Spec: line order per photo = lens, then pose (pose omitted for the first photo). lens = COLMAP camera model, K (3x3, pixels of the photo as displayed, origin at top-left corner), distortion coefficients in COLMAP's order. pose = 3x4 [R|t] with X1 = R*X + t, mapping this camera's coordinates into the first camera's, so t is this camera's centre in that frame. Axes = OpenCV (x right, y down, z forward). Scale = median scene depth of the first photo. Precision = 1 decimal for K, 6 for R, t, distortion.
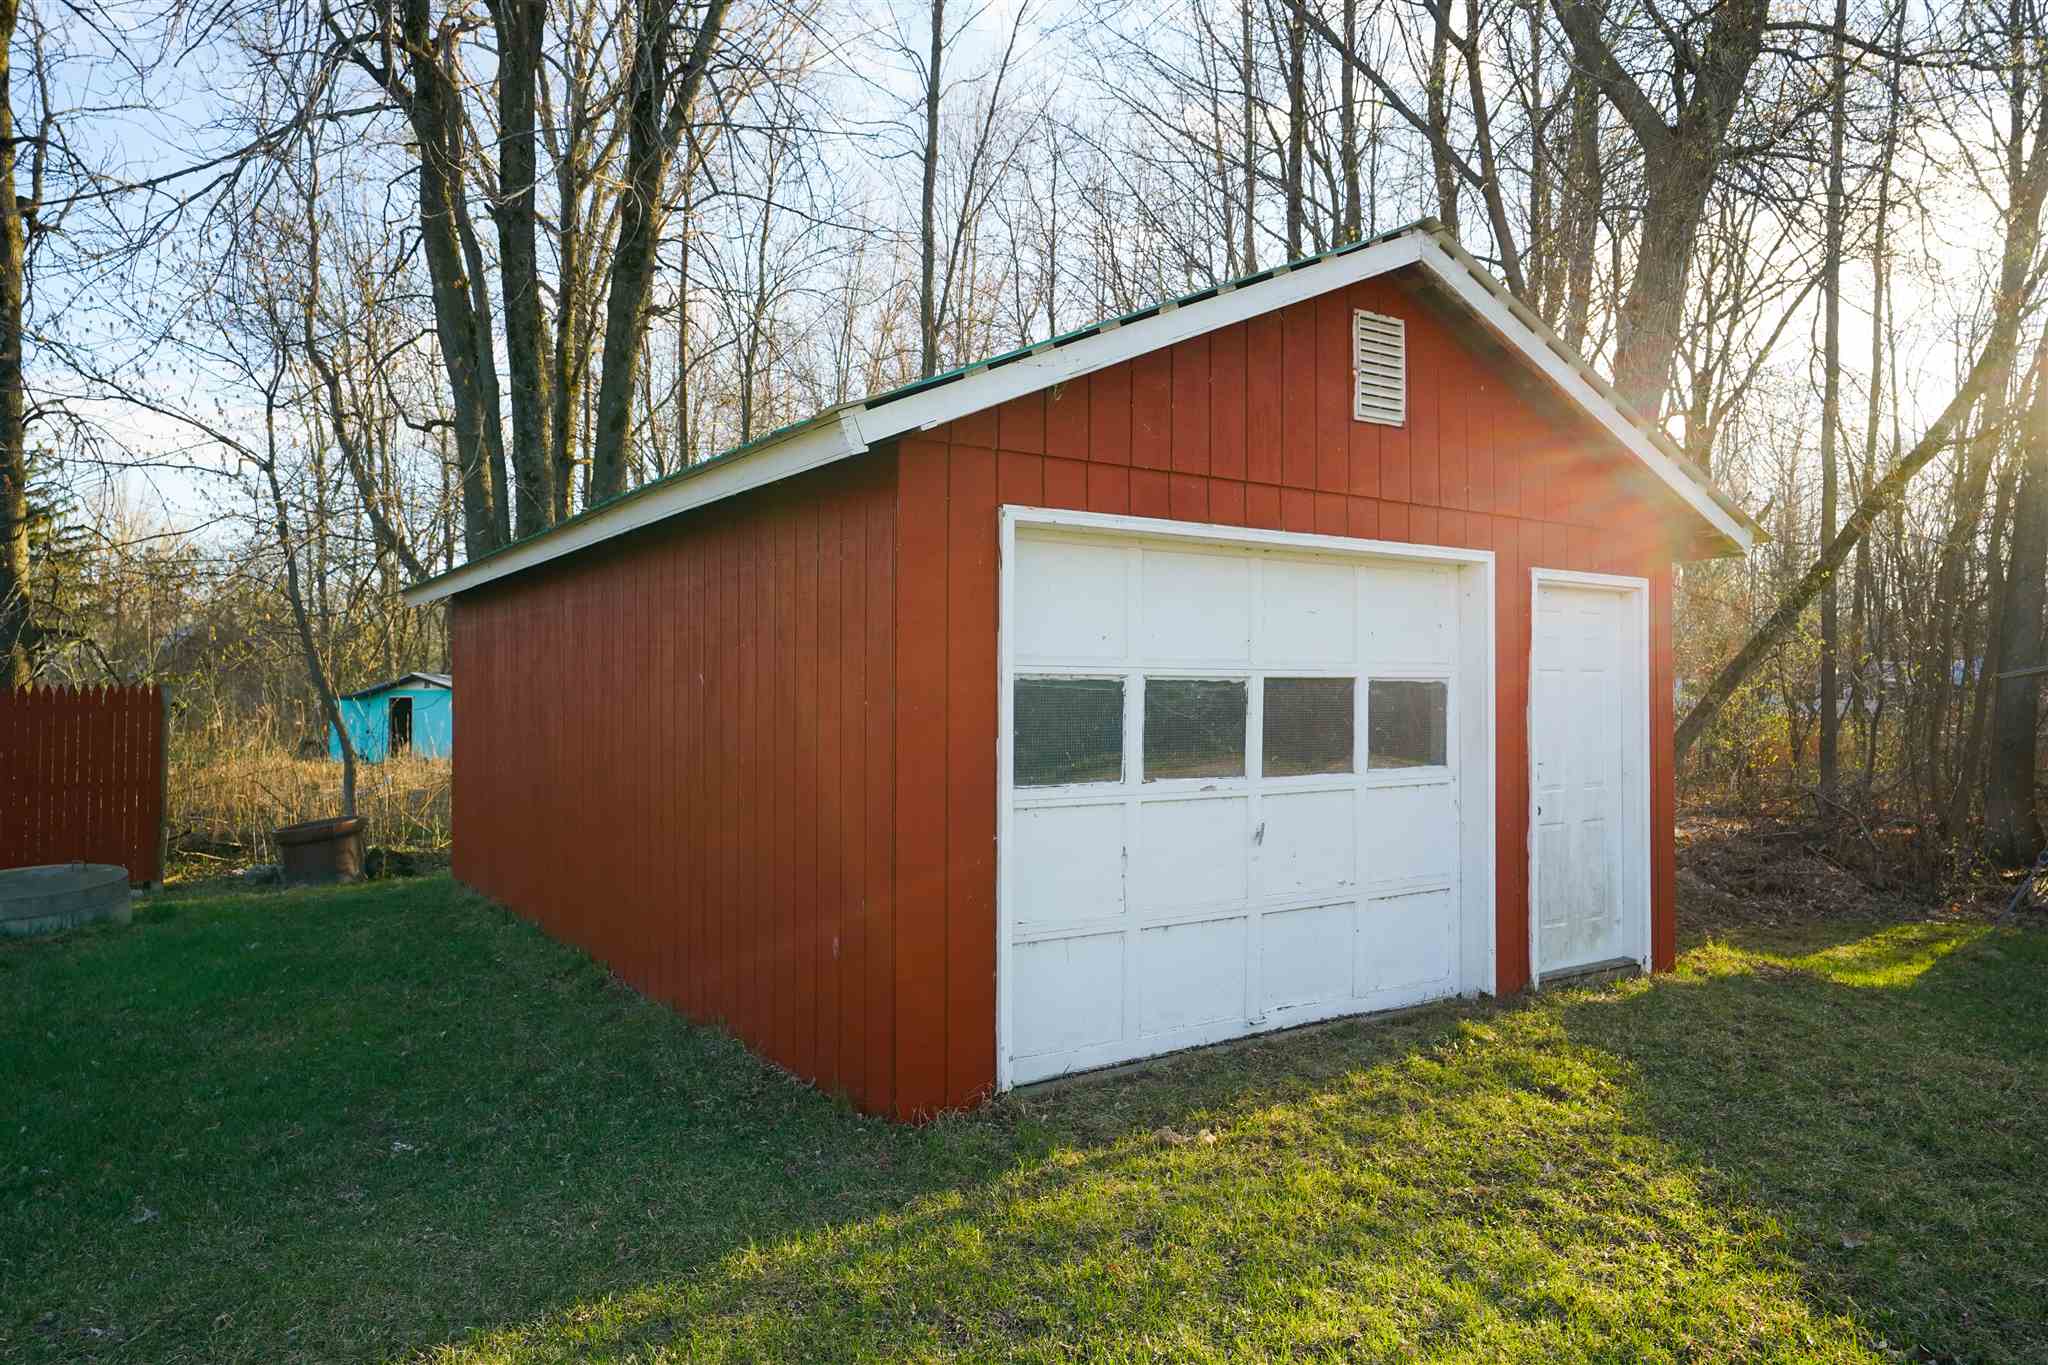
lens RADIAL K [[1284.4, 0, 1041.1], [0, 1284.4, 681.8], [0, 0, 1]] dist [0.003483, 0.004201]
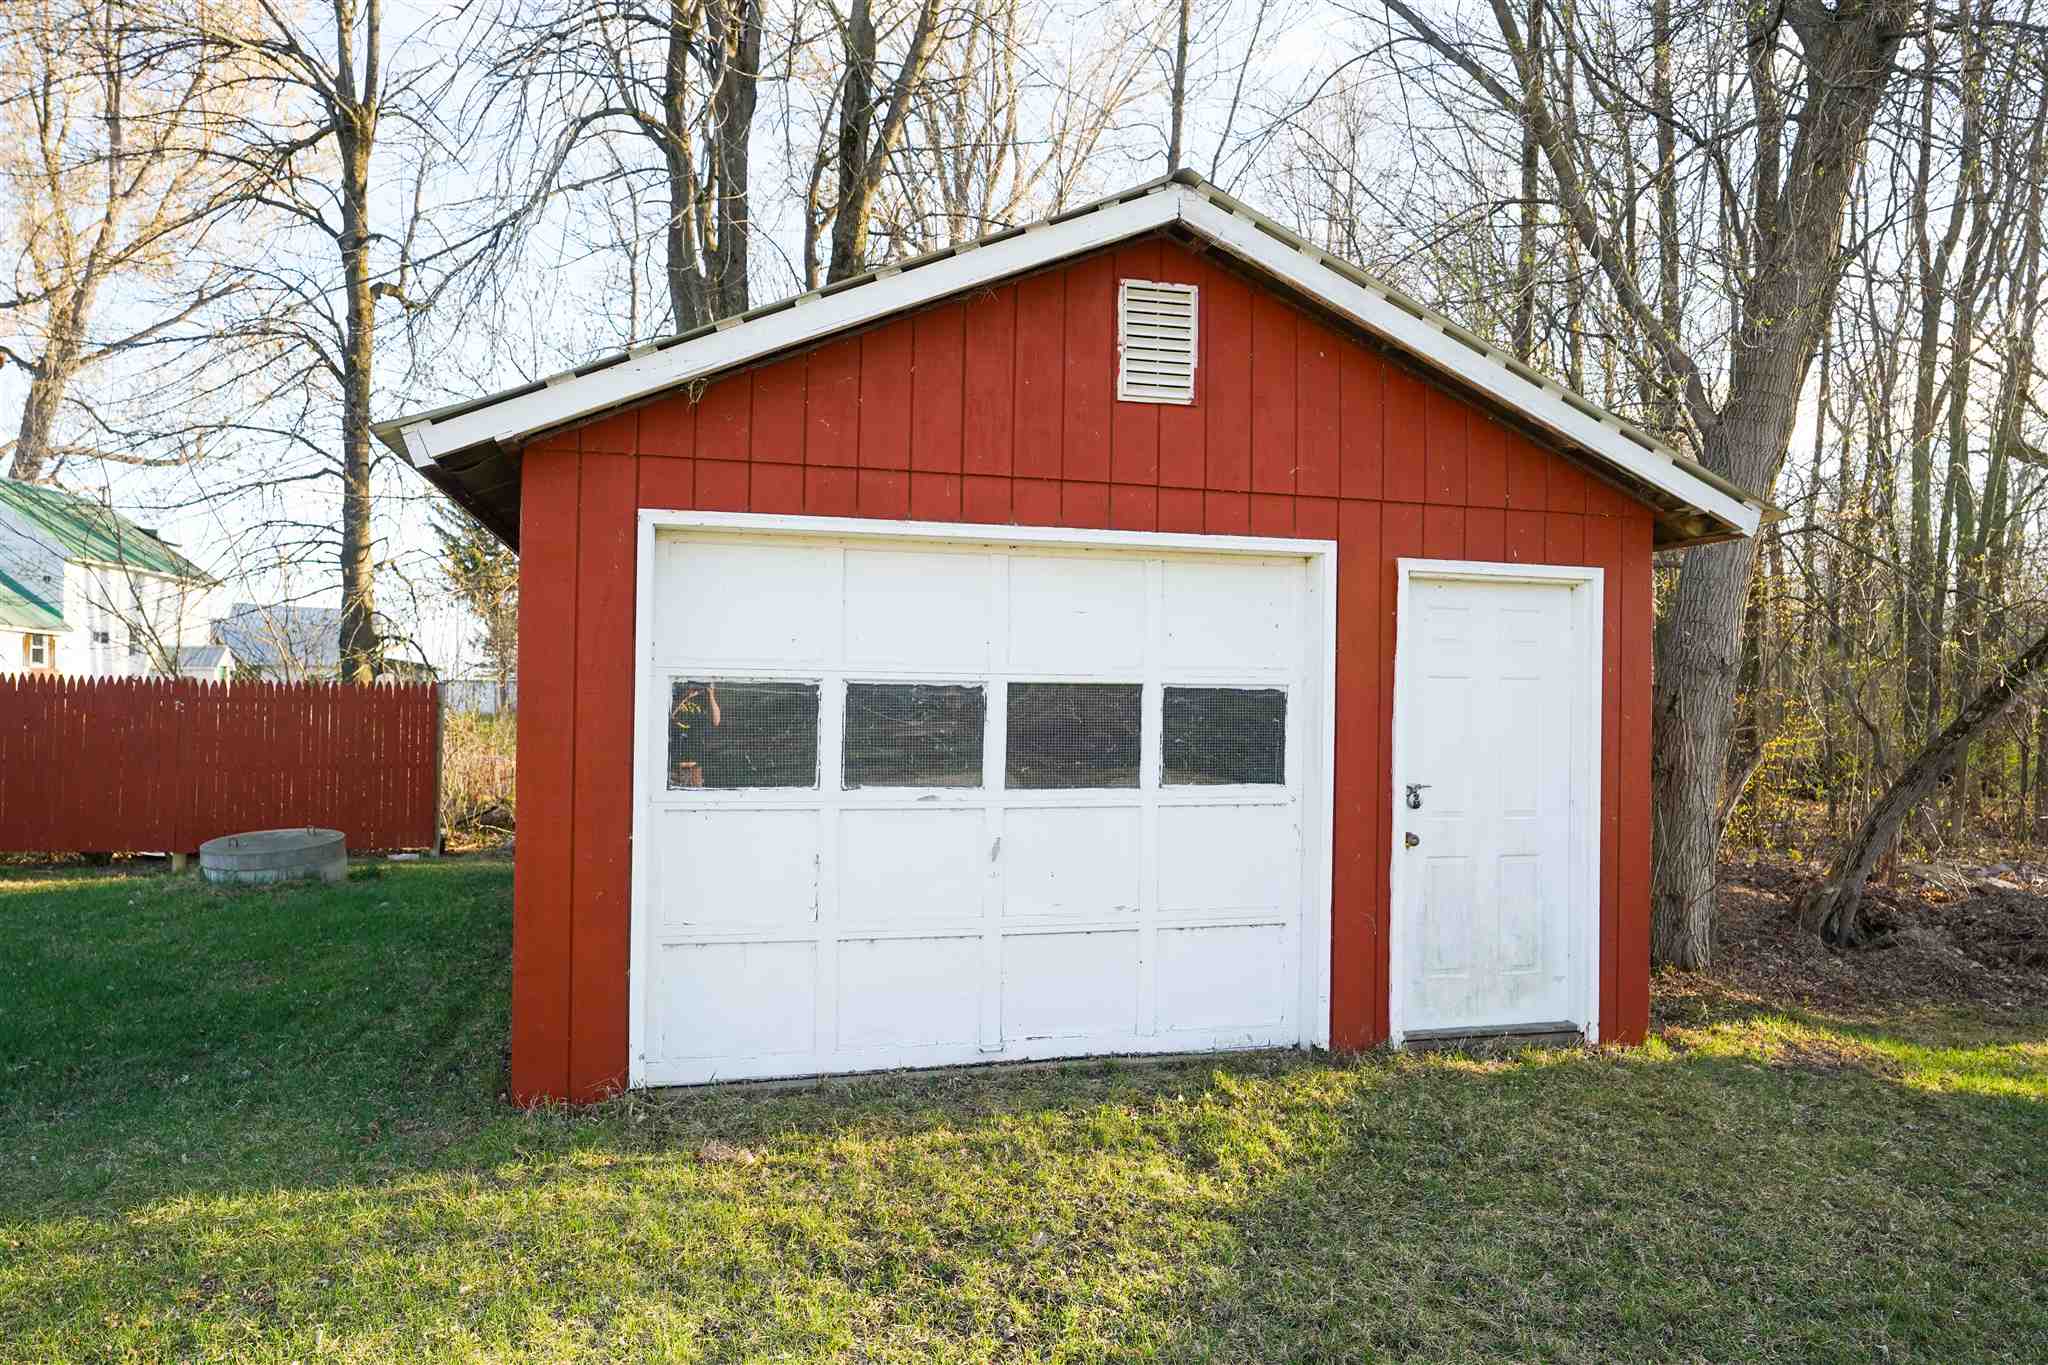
lens RADIAL K [[1284.4, 0, 1031.1], [0, 1284.4, 686.4], [0, 0, 1]] dist [0.003483, 0.004201]
pose [[0.945127, 0.009292, -0.326571, 0.532684], [-0.009591, 0.999954, 0.000694, -0.001515], [0.326562, 0.002476, 0.945172, 0.130855]]
